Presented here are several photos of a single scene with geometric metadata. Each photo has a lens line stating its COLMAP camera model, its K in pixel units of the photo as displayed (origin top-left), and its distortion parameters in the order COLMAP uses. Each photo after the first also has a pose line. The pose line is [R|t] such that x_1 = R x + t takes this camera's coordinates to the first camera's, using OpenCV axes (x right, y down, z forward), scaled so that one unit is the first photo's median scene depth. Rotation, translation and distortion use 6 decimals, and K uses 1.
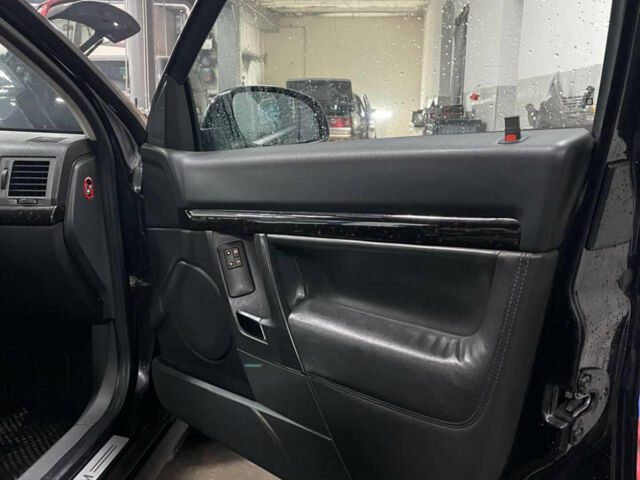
lens RADIAL K [[594.1, 0, 320.9], [0, 594.1, 255.3], [0, 0, 1]] dist [0.056625, 0.004731]
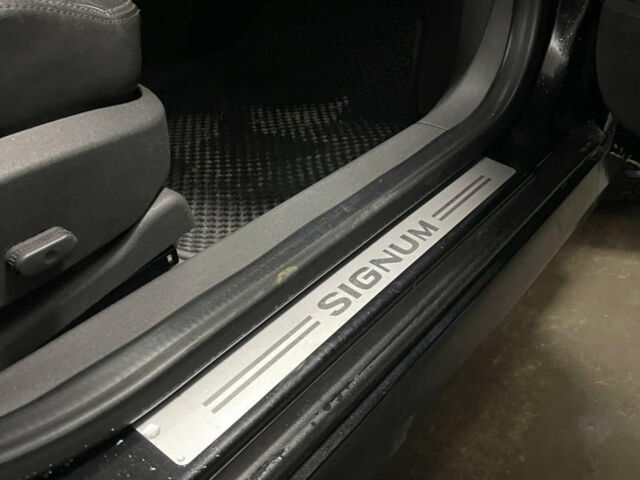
lens RADIAL K [[594.1, 0, 320.9], [0, 594.1, 255.3], [0, 0, 1]] dist [0.056625, 0.004731]
pose [[0.840181, 0.245982, -0.483309, -0.193893], [-0.043742, 0.919047, 0.391713, 0.179244], [0.540539, -0.307969, 0.782926, 0.501668]]
